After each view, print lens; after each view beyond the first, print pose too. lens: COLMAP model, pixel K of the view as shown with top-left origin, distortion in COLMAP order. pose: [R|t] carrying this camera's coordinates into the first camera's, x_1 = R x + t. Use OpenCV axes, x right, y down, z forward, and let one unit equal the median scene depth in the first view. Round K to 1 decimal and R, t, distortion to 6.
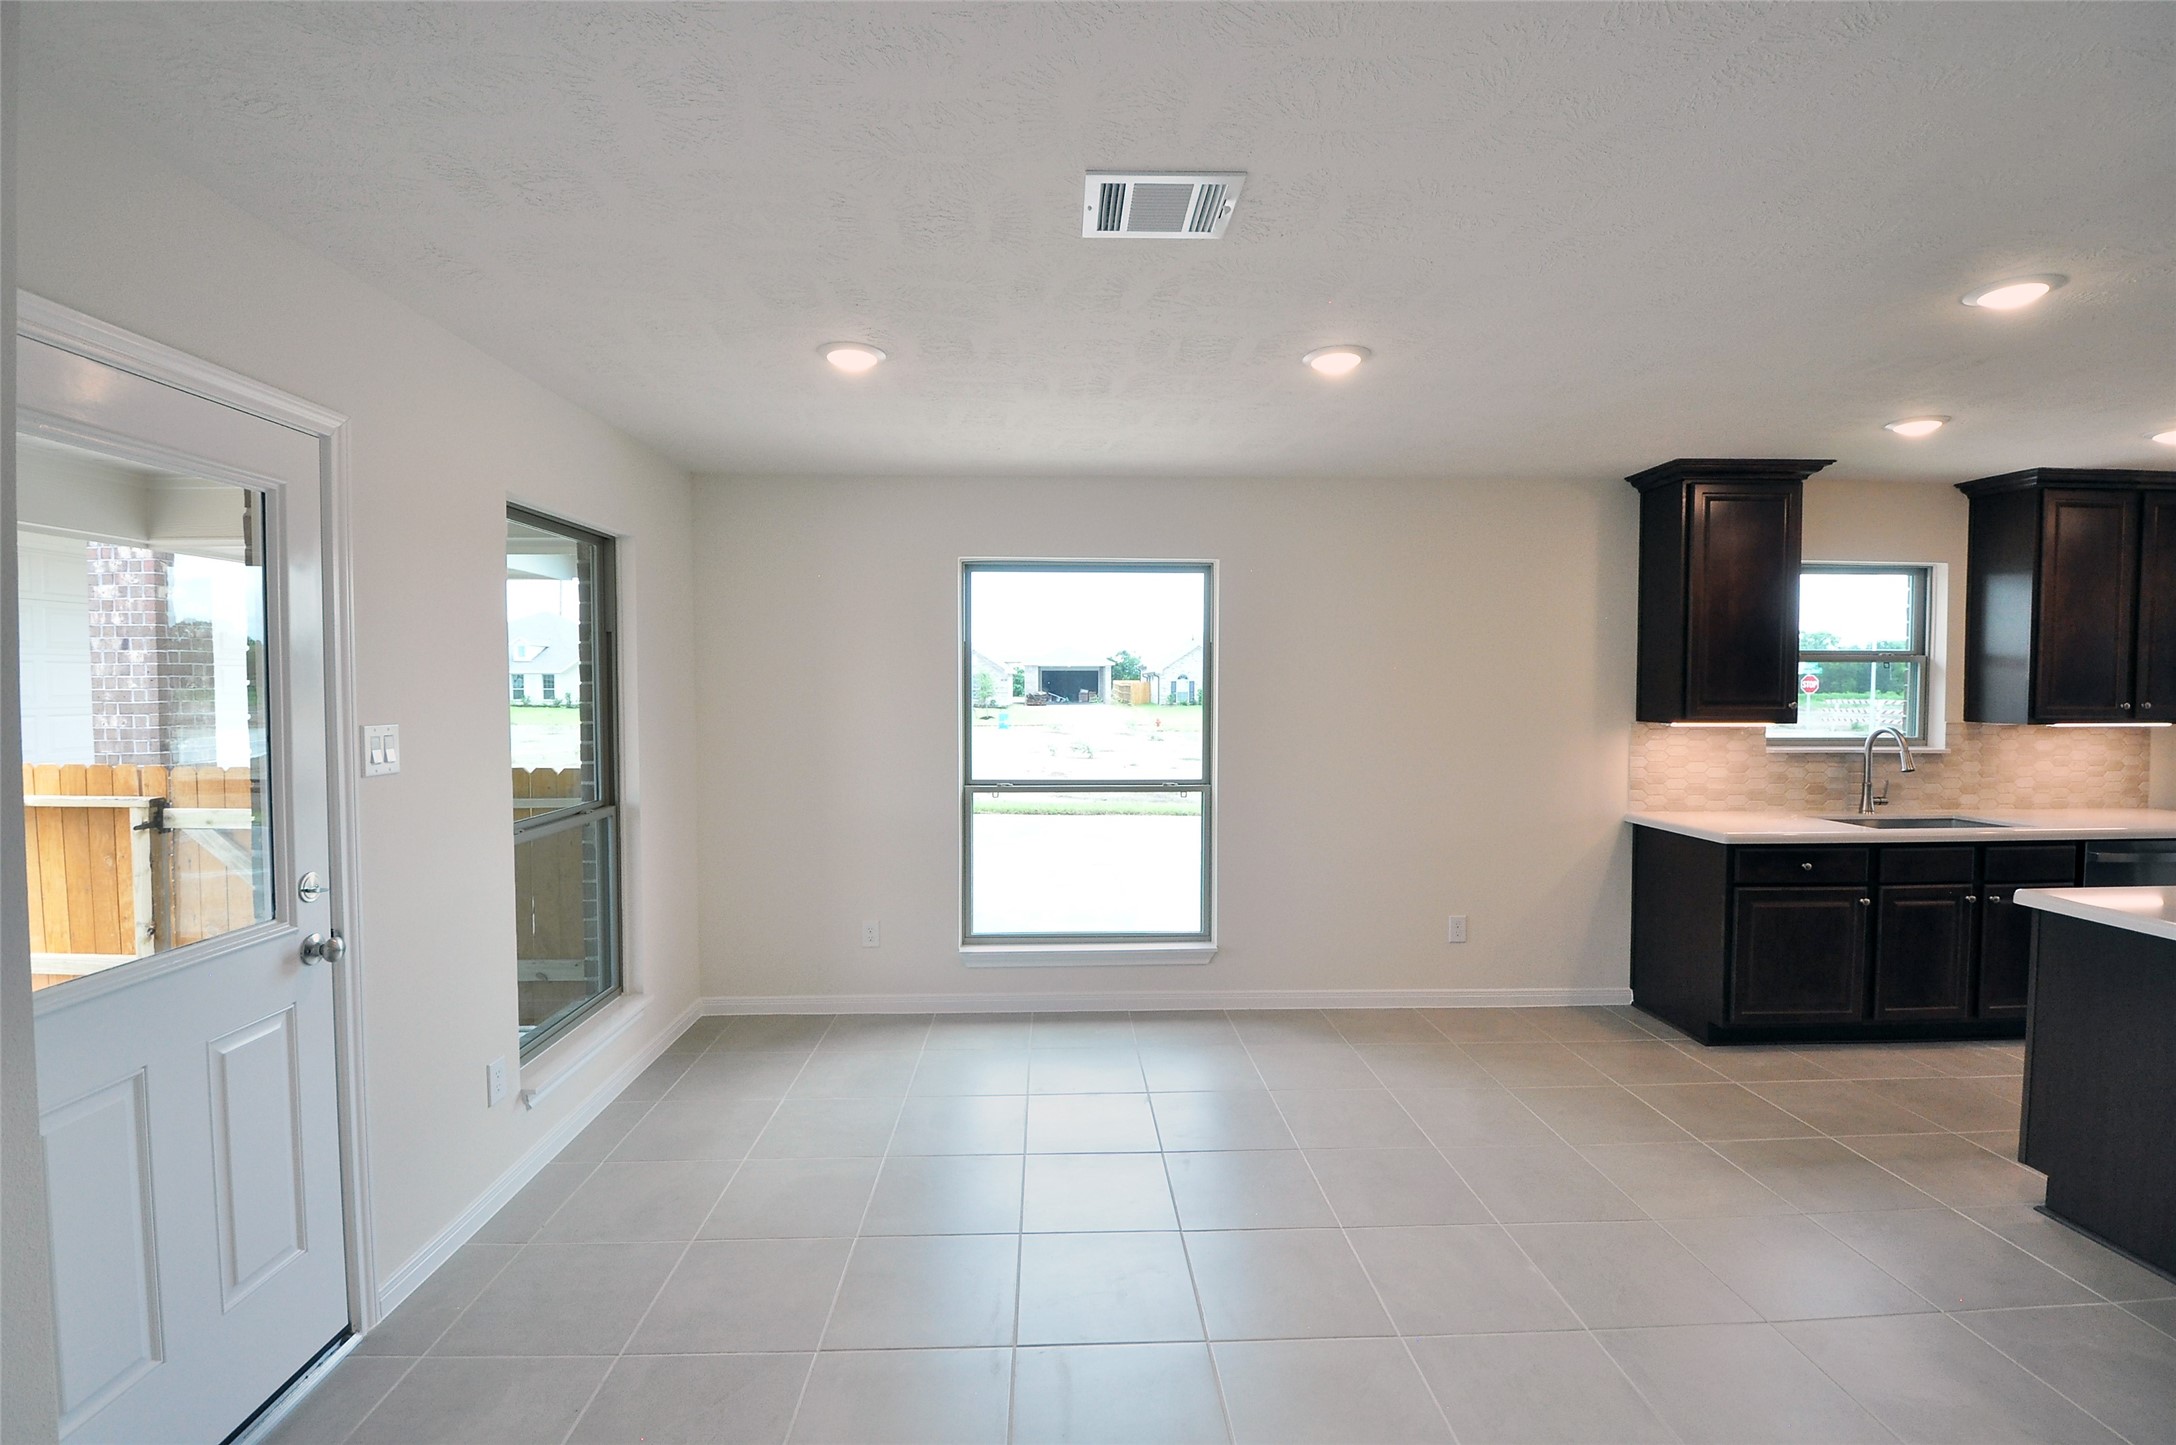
lens RADIAL K [[961.9, 0, 1100.1], [0, 961.9, 722.1], [0, 0, 1]] dist [0.003427, -0.015114]
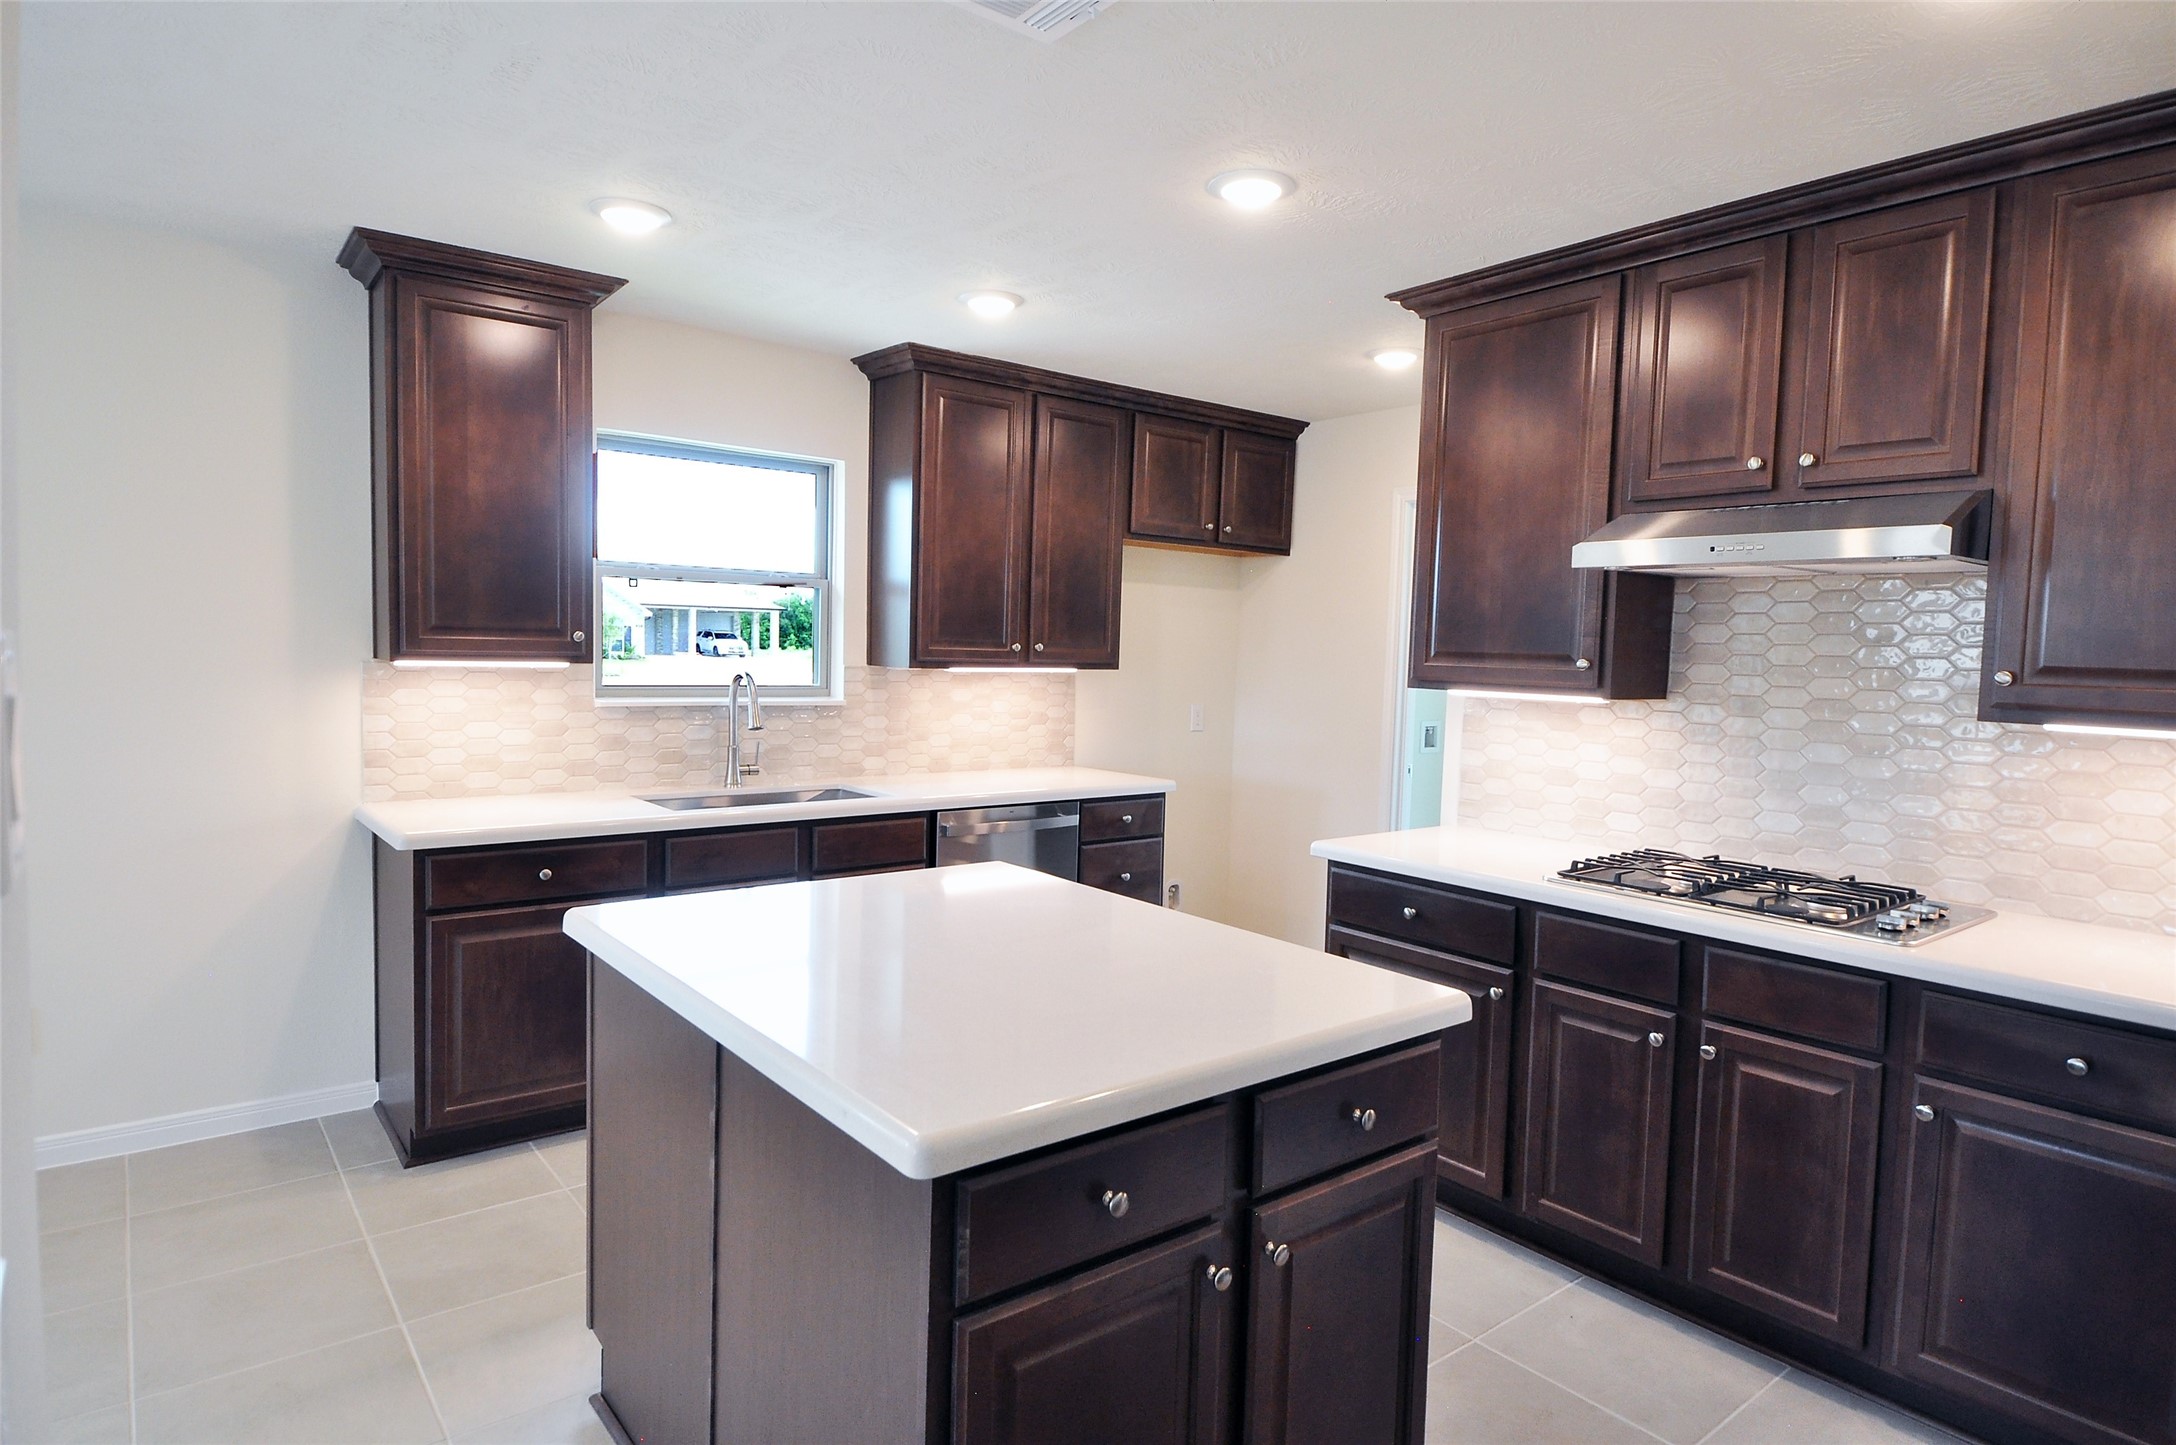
lens RADIAL K [[1215.8, 0, 1088.0], [0, 1215.8, 722.5], [0, 0, 1]] dist [0.003747, 0.000431]
pose [[0.804521, -0.017427, 0.593668, 0.459224], [-0.002847, 0.999445, 0.033197, 0.013194], [-0.593917, -0.028398, 0.804025, 0.081961]]
